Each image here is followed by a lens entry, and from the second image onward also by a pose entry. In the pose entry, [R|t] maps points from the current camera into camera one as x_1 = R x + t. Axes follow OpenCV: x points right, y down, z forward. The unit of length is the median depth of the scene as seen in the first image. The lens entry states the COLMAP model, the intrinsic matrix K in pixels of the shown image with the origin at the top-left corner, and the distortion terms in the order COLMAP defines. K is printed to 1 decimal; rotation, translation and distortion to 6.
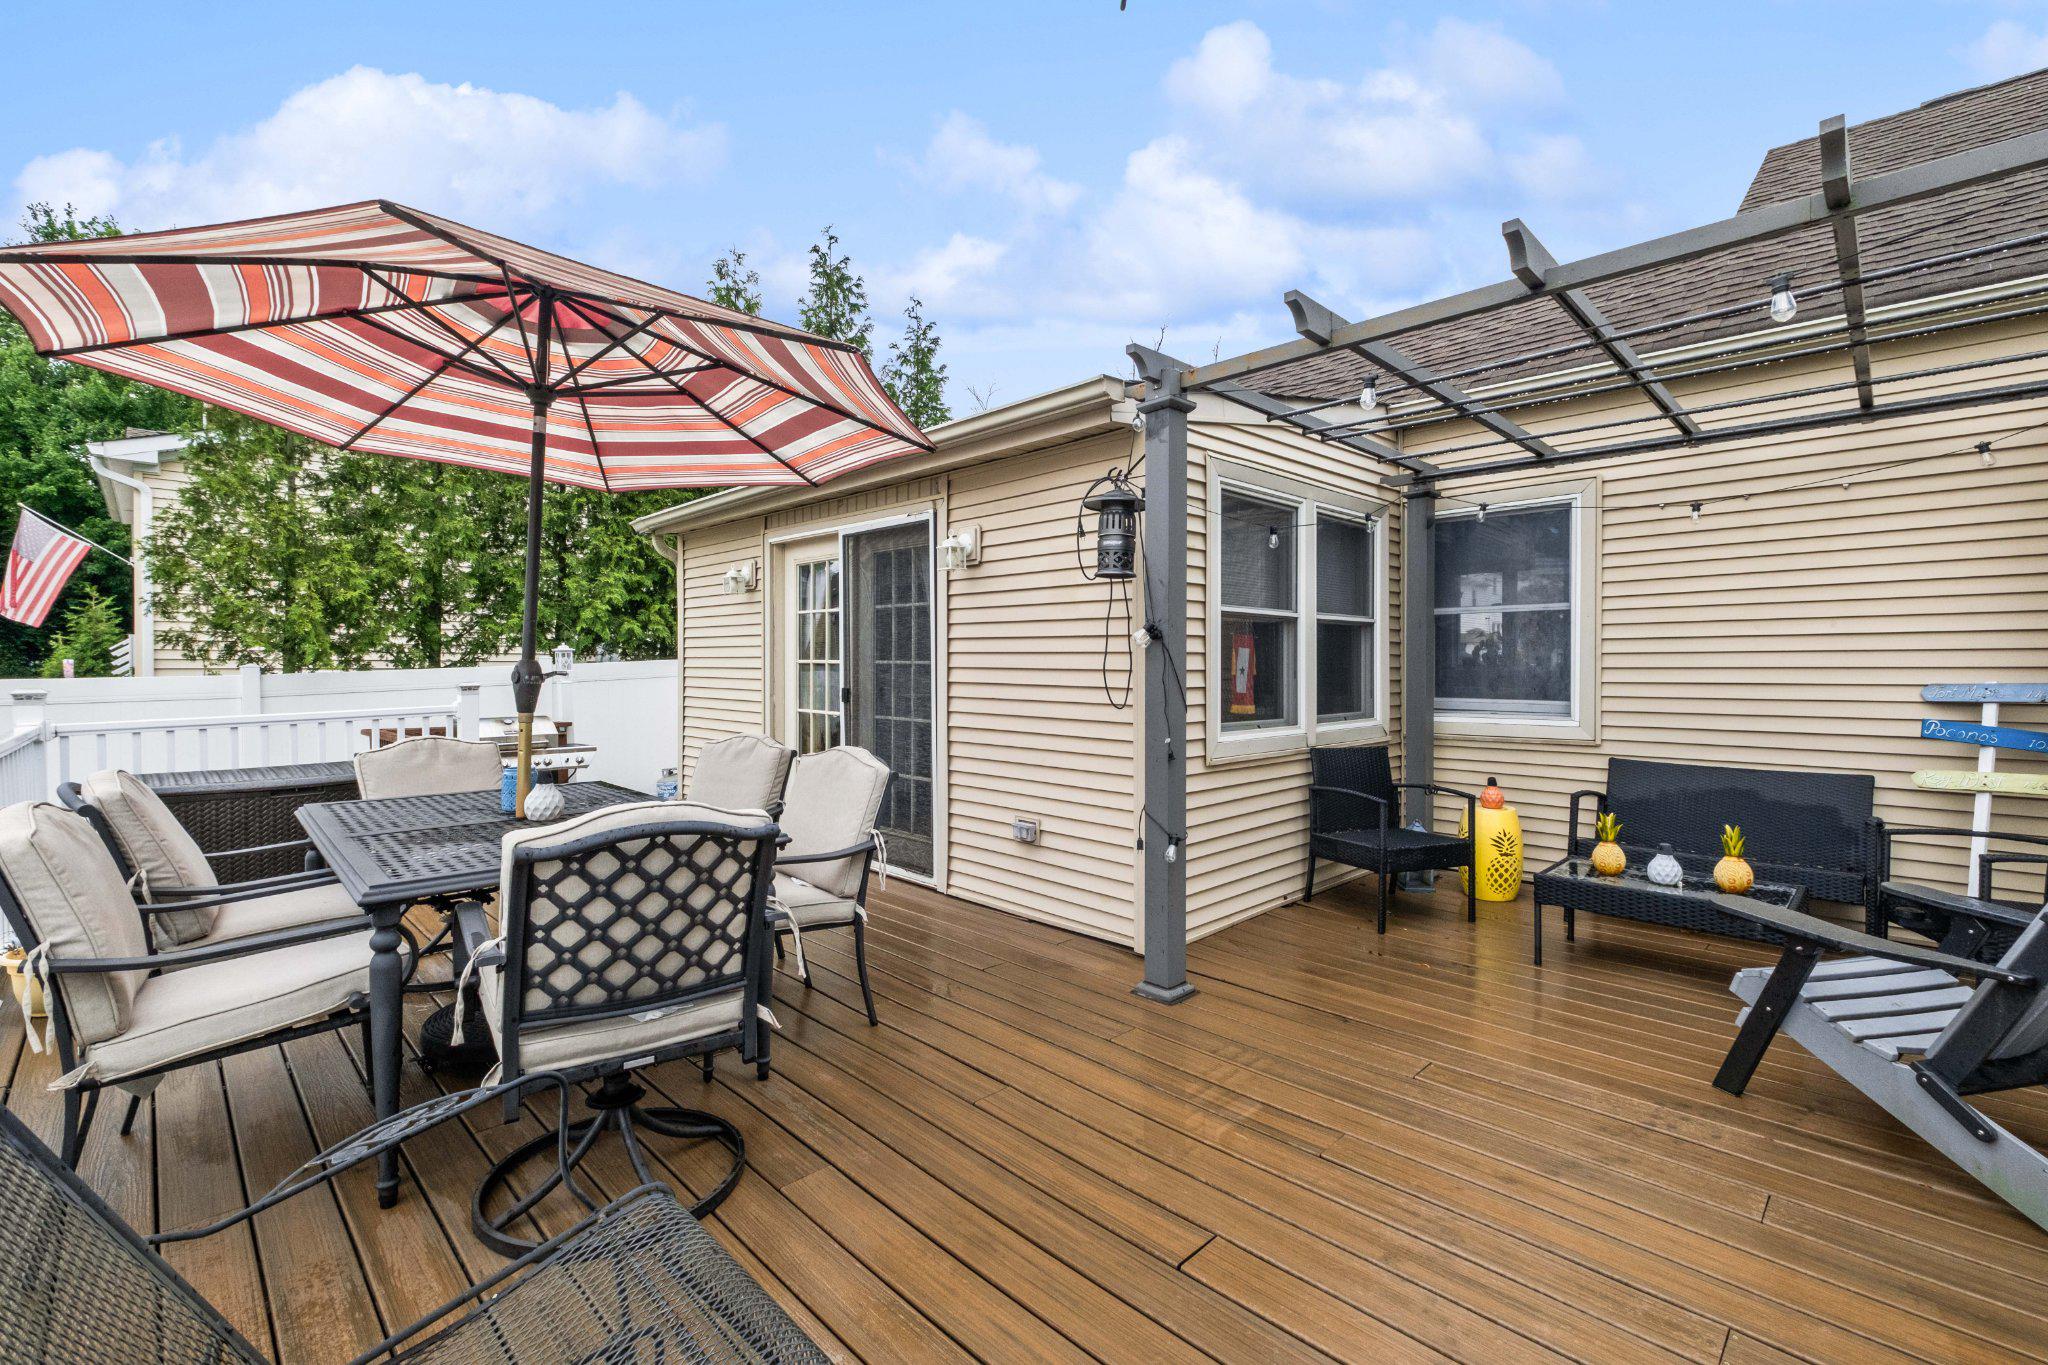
lens RADIAL K [[907.9, 0, 1017.2], [0, 907.9, 662.1], [0, 0, 1]] dist [0.000949, -0.000045]
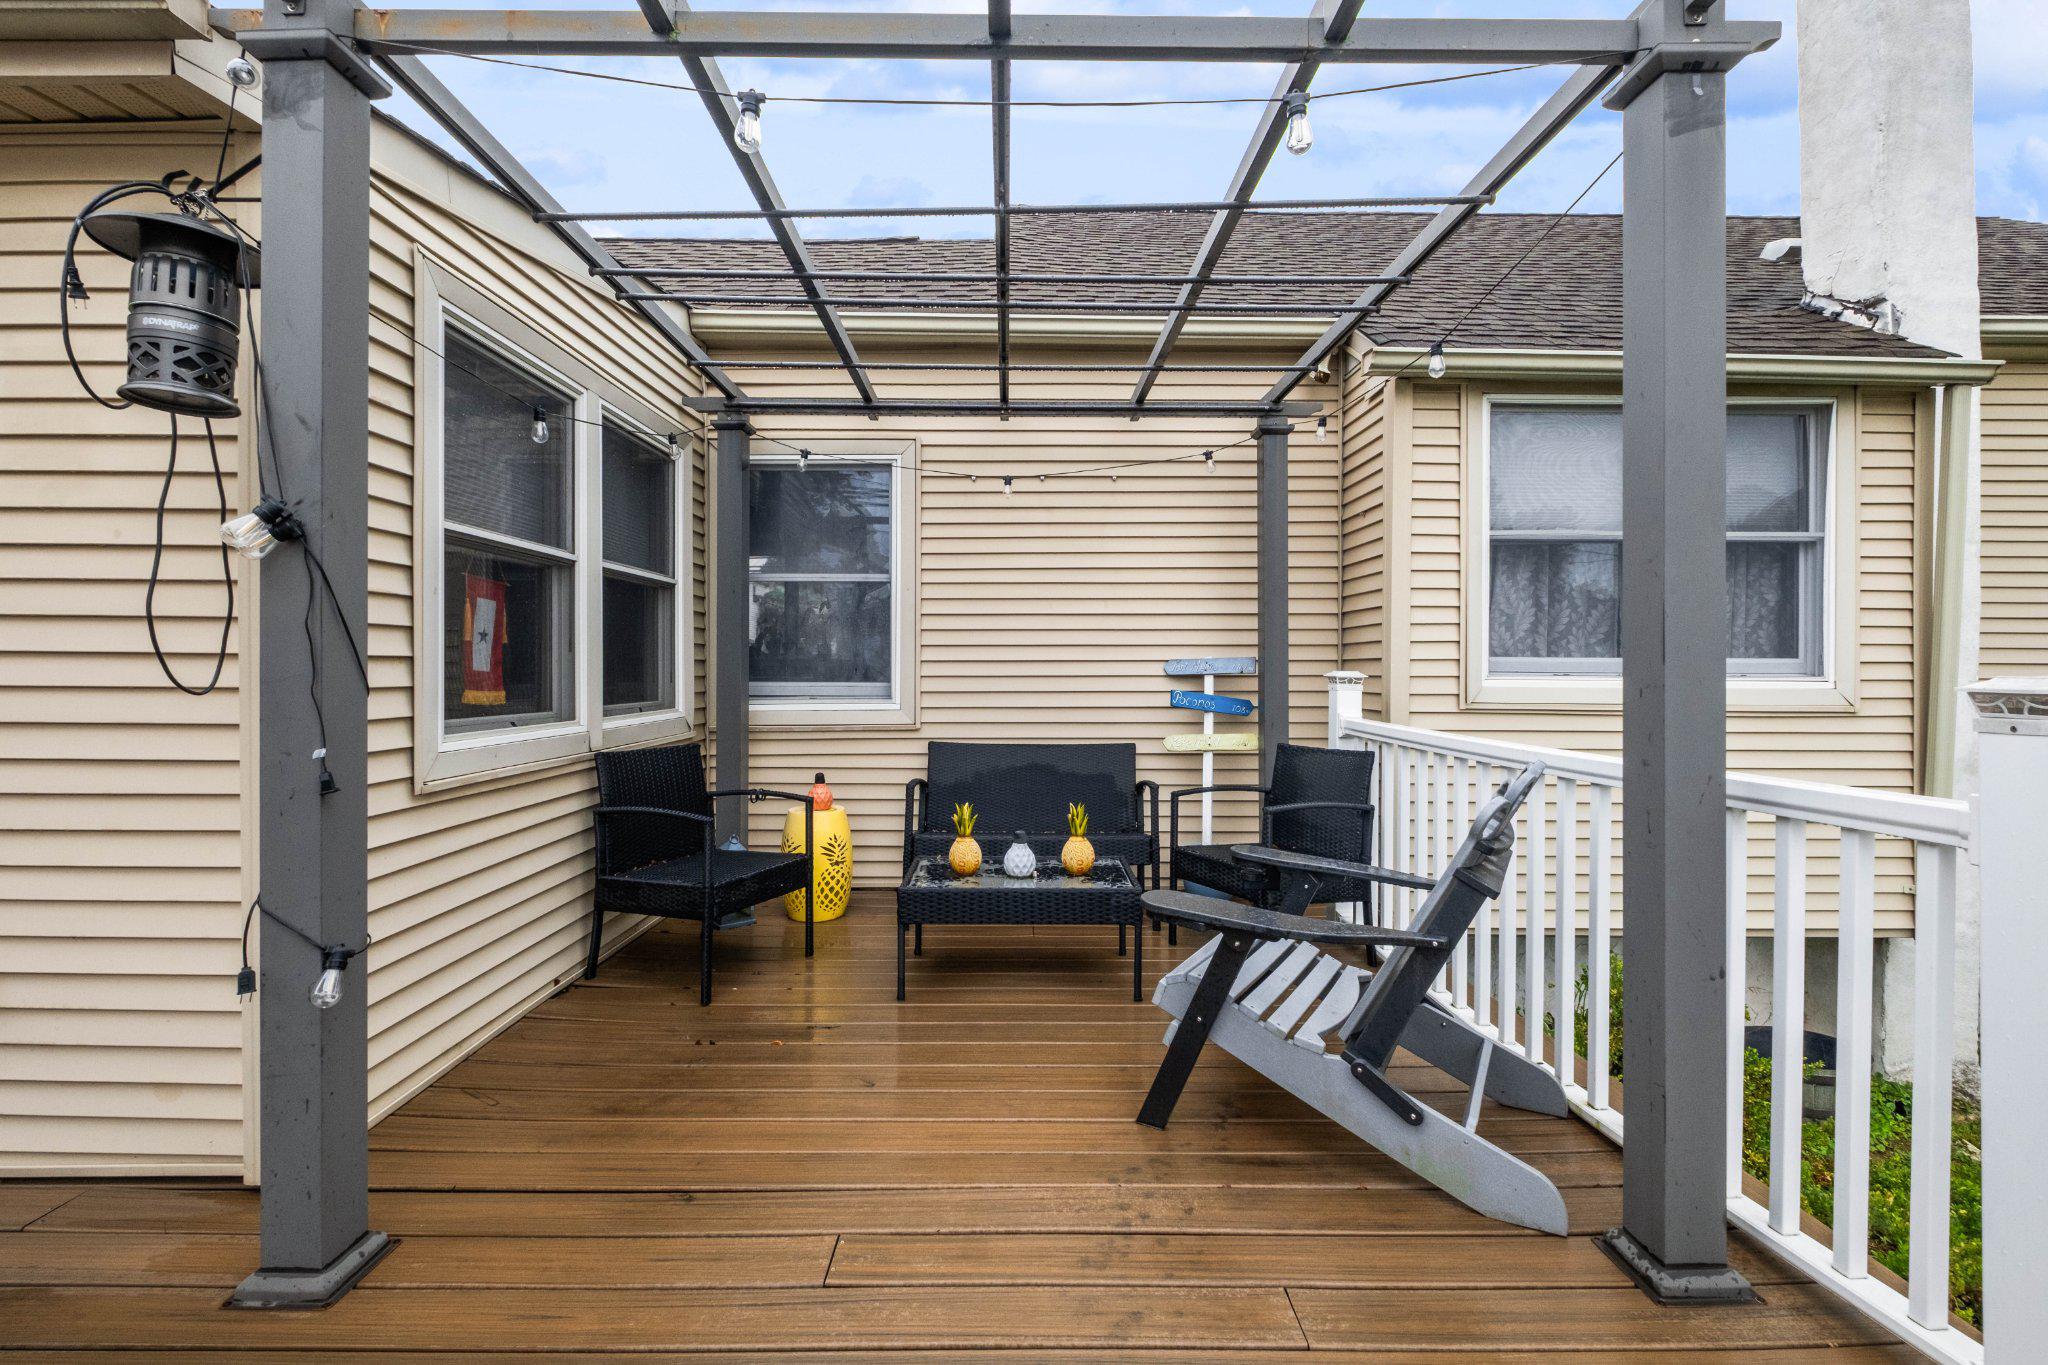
lens RADIAL K [[890.0, 0, 1027.8], [0, 890.0, 673.6], [0, 0, 1]] dist [0.013828, -0.009890]
pose [[0.689648, -0.001655, 0.724143, 0.067455], [-0.004722, 0.999966, 0.006782, 0.032283], [-0.724130, -0.008097, 0.689616, 0.333952]]
